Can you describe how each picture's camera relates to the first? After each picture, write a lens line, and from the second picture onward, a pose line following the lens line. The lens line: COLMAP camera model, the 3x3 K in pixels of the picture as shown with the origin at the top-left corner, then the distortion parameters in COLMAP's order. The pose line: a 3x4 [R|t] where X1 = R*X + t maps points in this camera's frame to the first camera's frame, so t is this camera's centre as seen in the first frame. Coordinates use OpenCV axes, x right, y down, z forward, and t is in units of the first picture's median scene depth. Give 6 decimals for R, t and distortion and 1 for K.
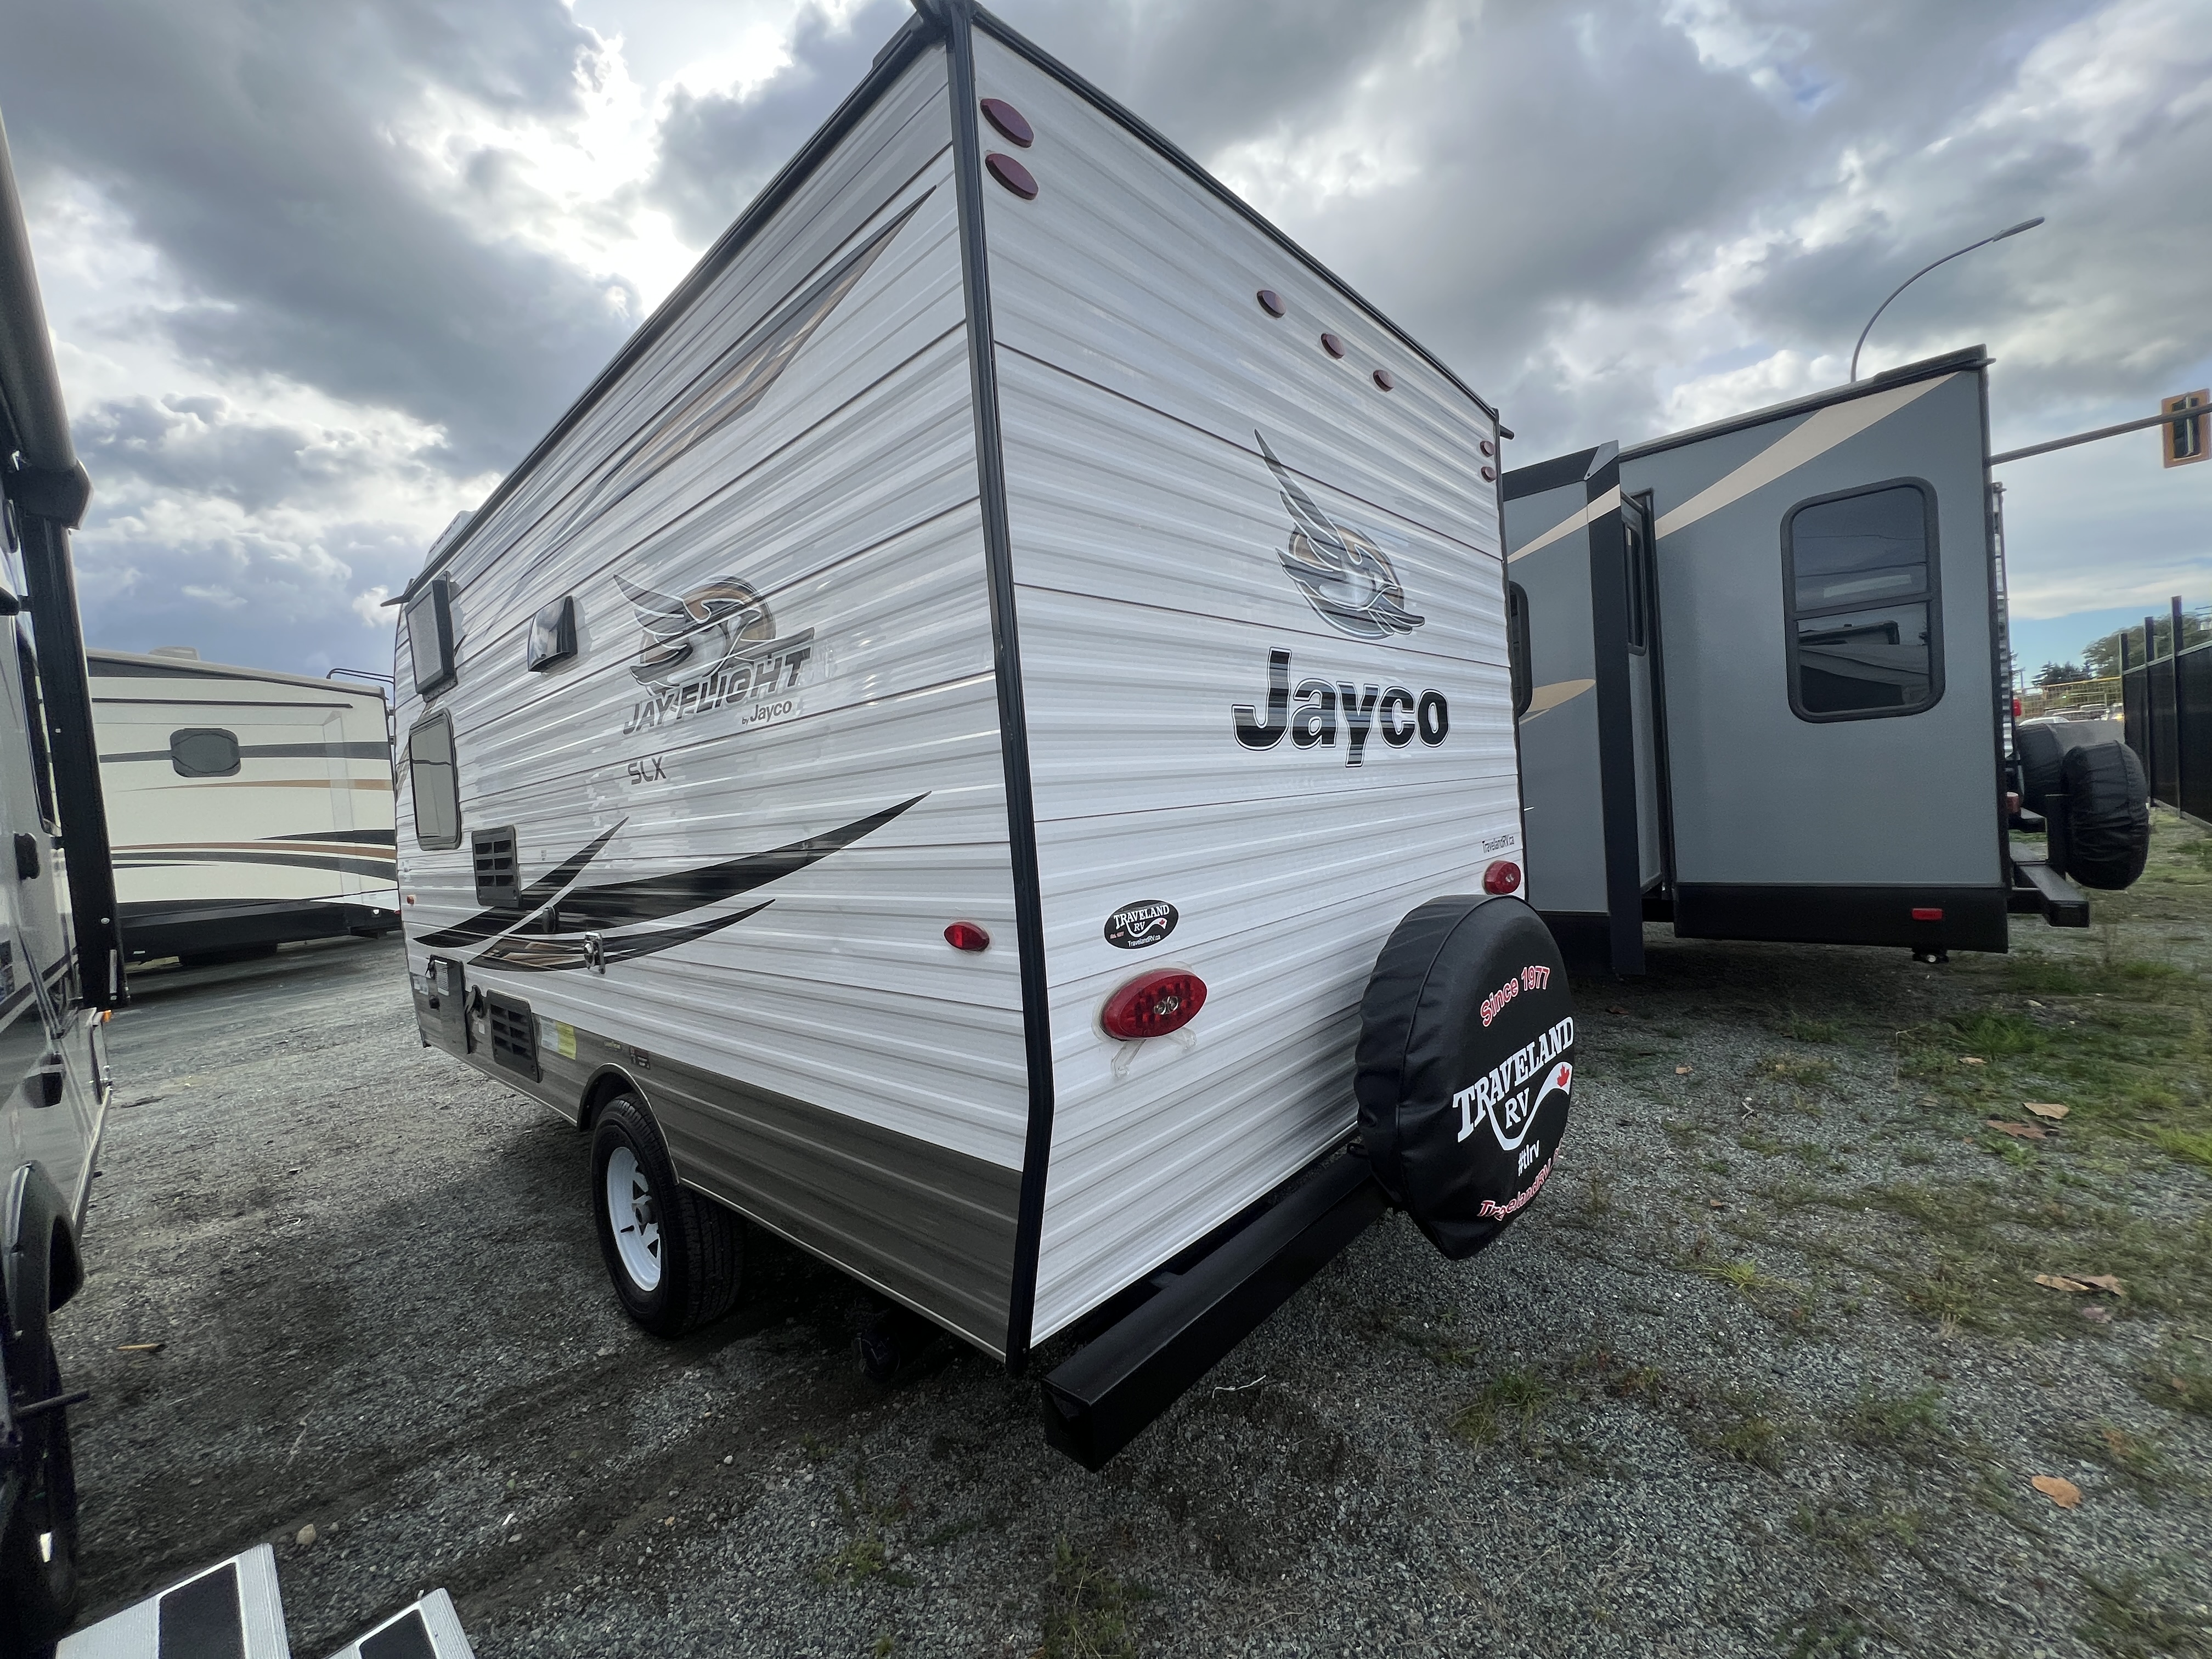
lens RADIAL K [[884.5, 0, 1103.4], [0, 884.5, 827.0], [0, 0, 1]] dist [-0.003139, 0.000640]
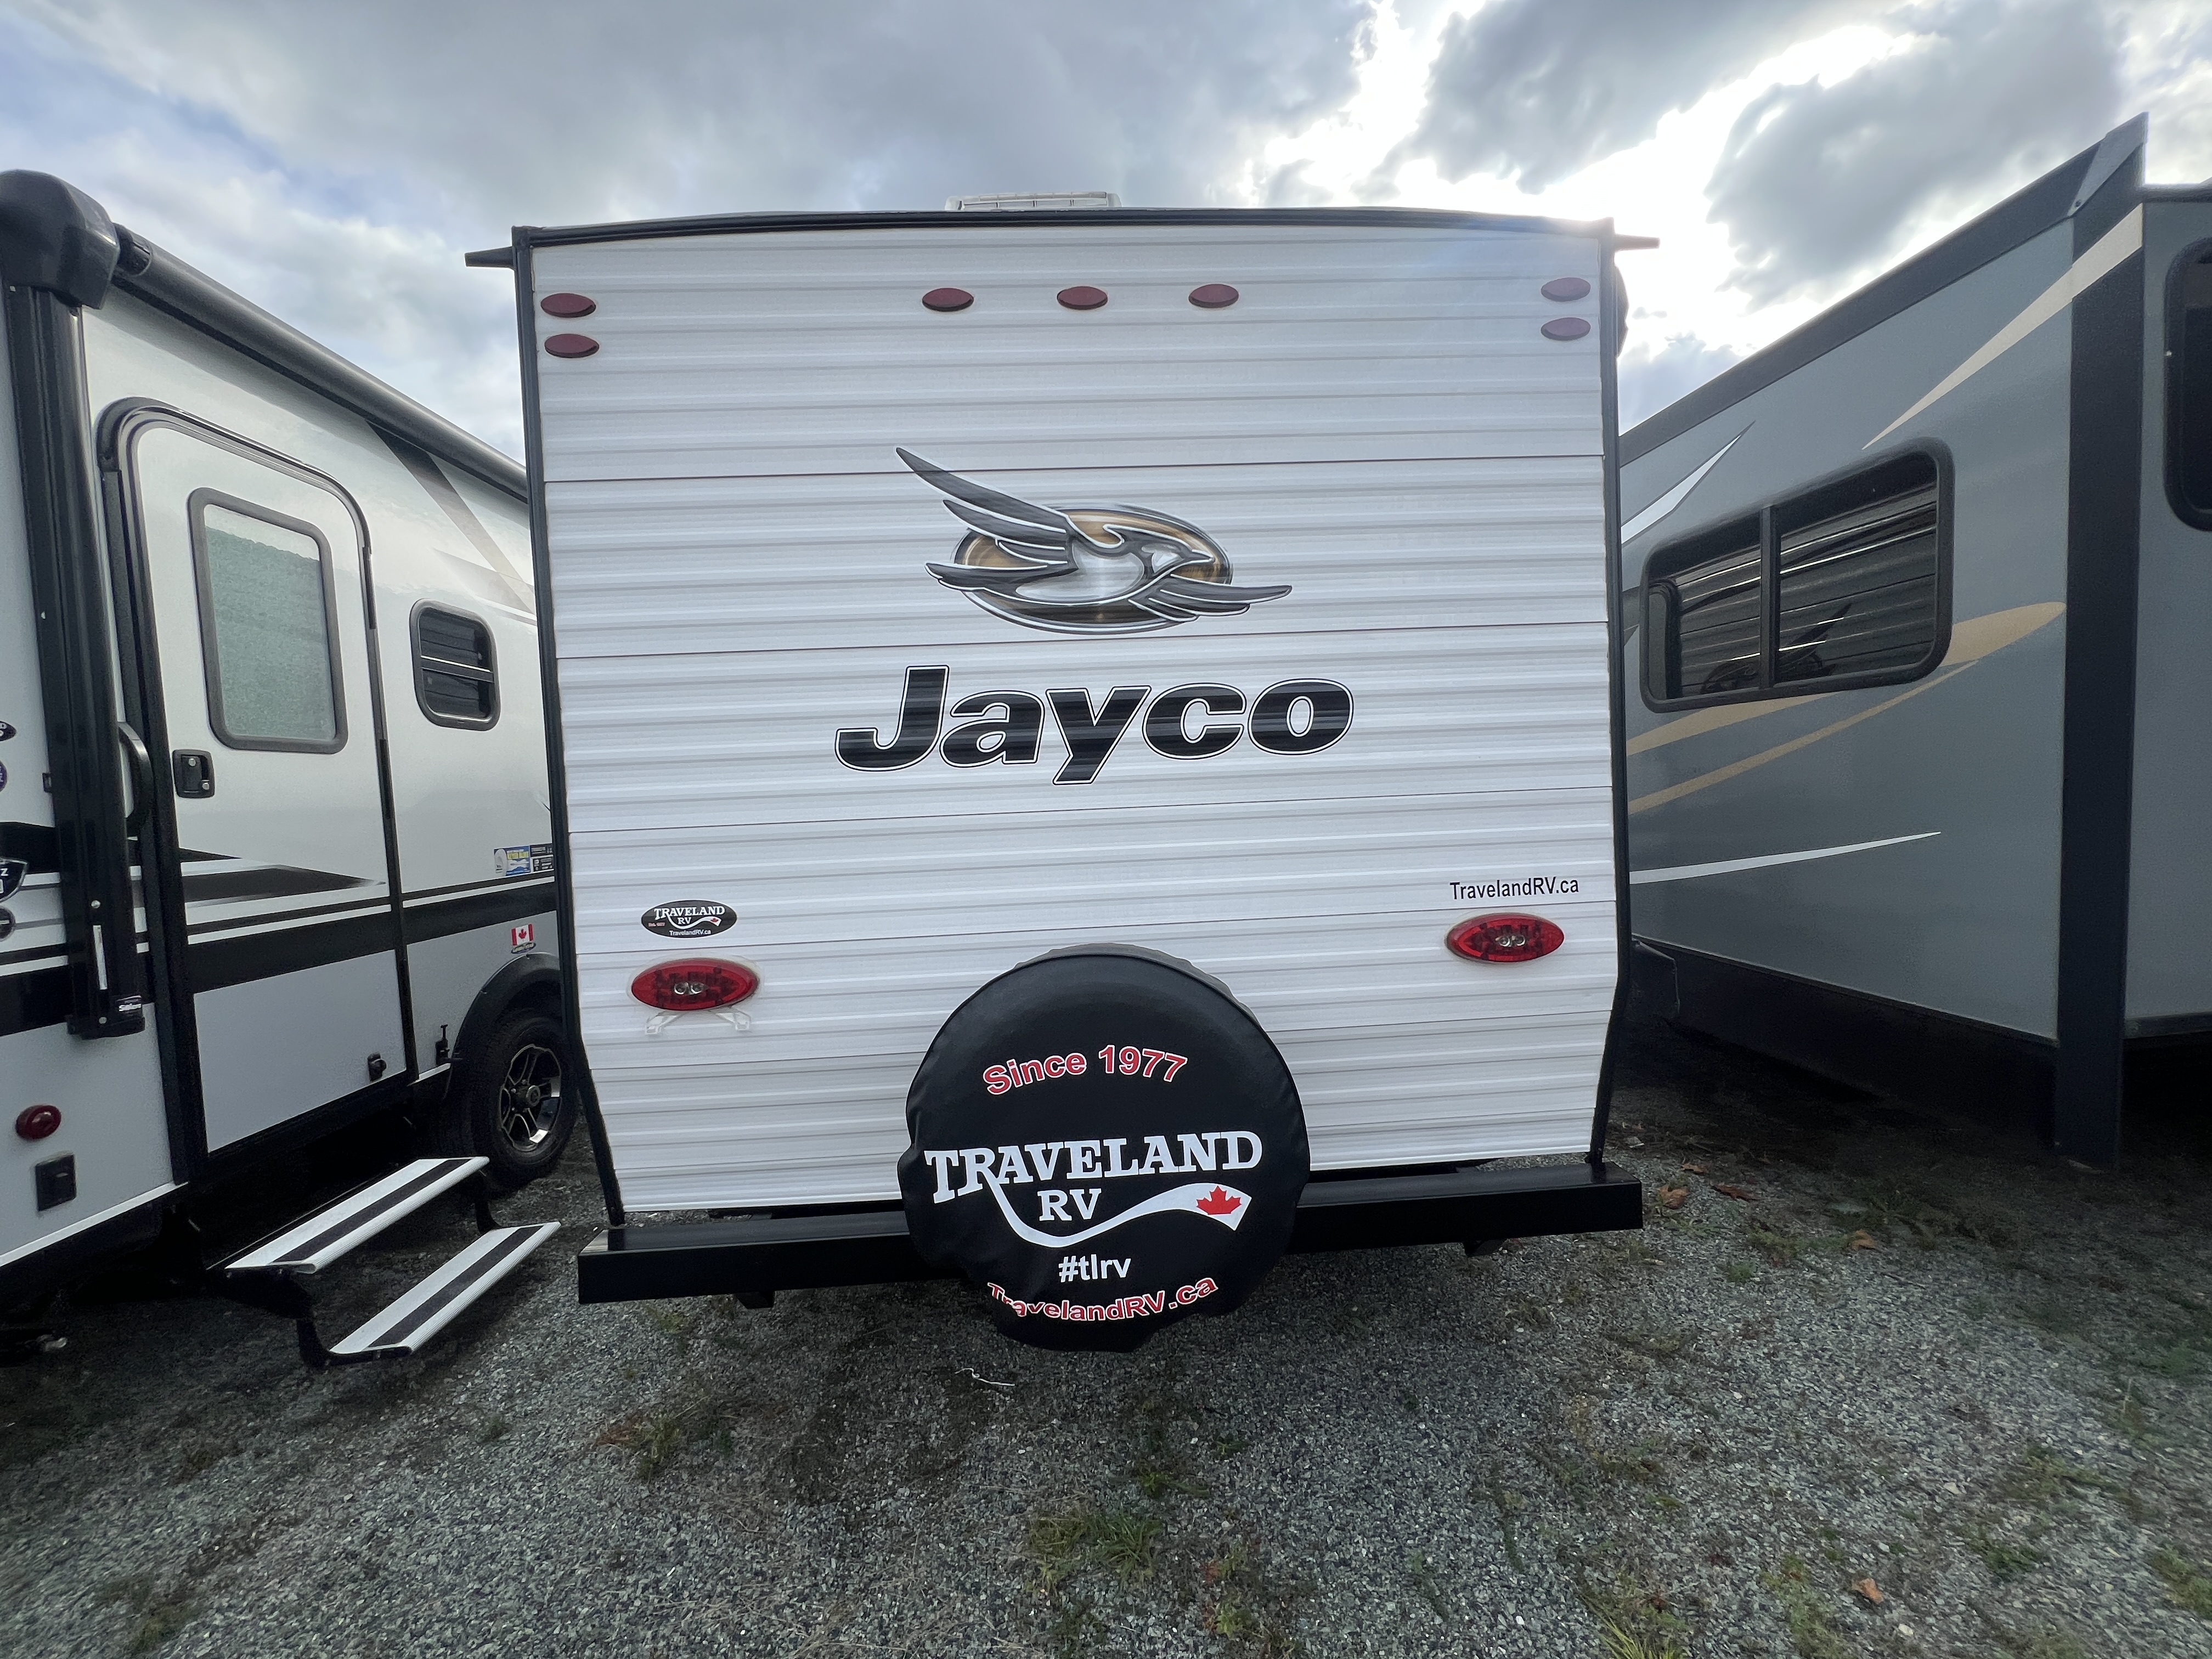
lens RADIAL K [[894.0, 0, 1104.6], [0, 894.0, 825.1], [0, 0, 1]] dist [0.000159, 0.000355]
pose [[0.714524, 0.076939, -0.695367, 1.014007], [-0.035900, 0.996657, 0.073386, -0.102028], [0.698689, -0.027472, 0.714898, 0.406525]]
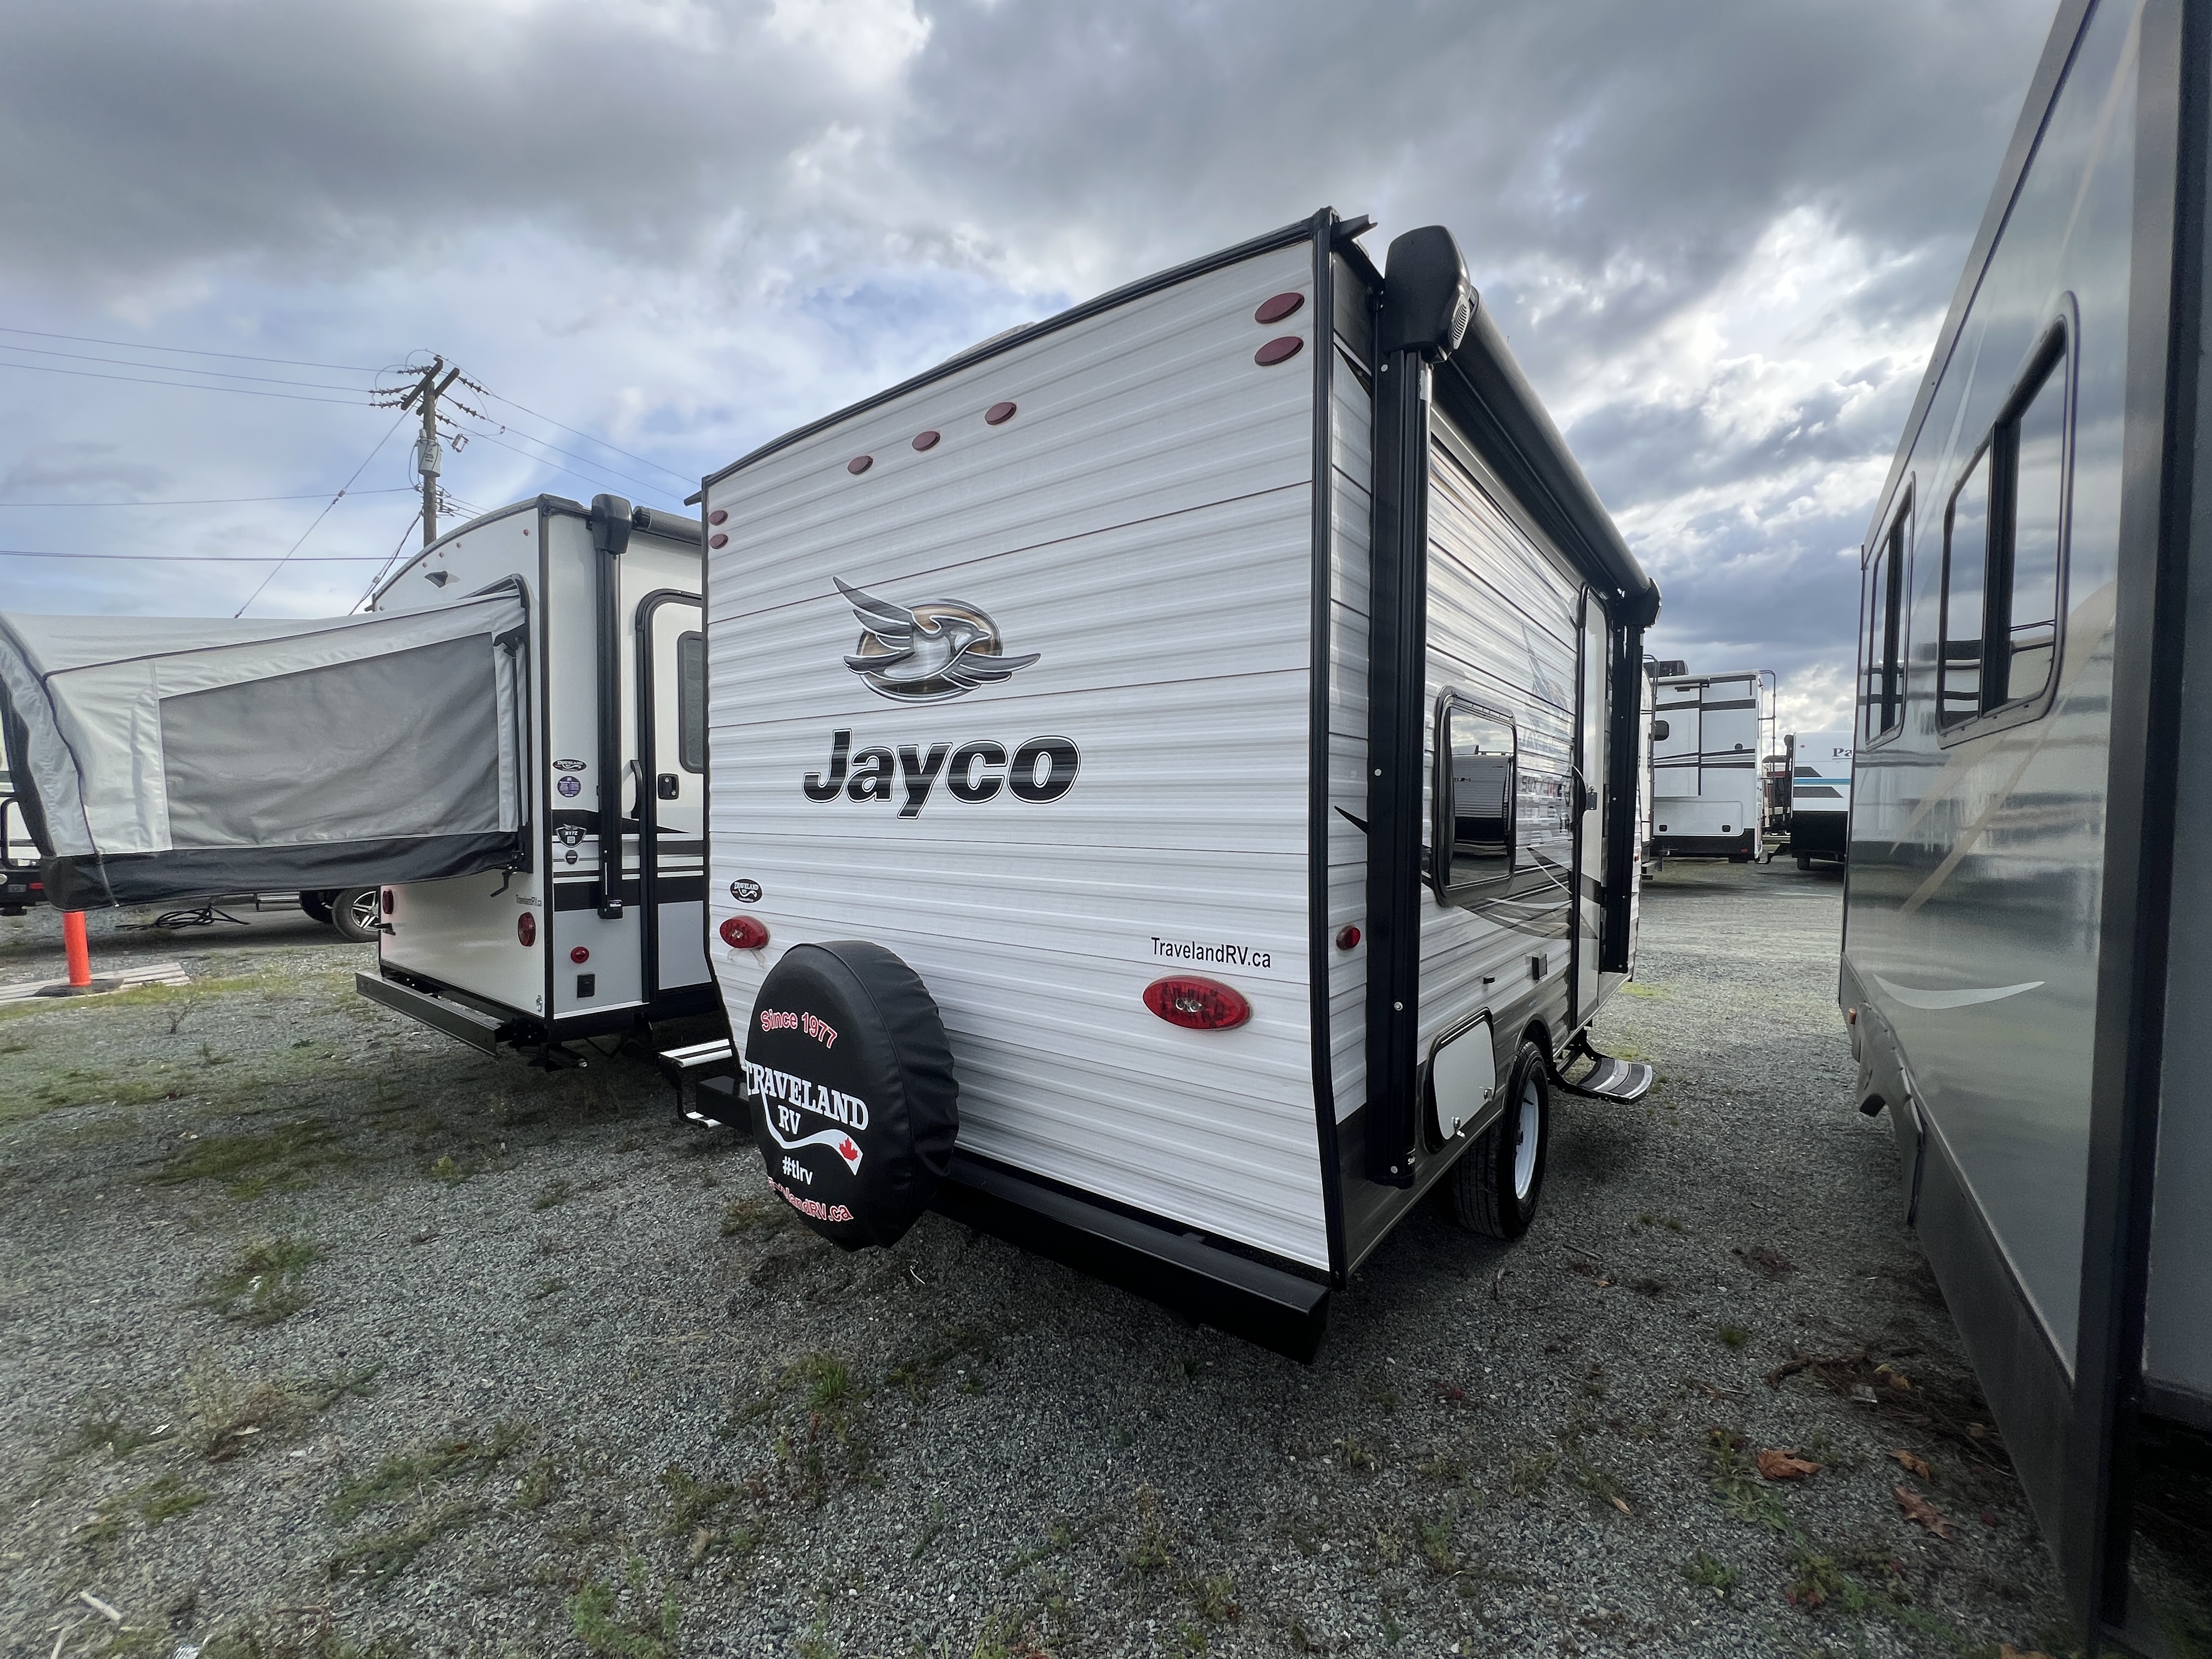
lens RADIAL K [[894.0, 0, 1104.6], [0, 894.0, 825.1], [0, 0, 1]] dist [0.000159, 0.000355]
pose [[0.082876, 0.099921, -0.991538, 1.580623], [-0.042410, 0.994413, 0.096666, -0.198727], [0.995657, 0.034040, 0.086651, 1.249939]]
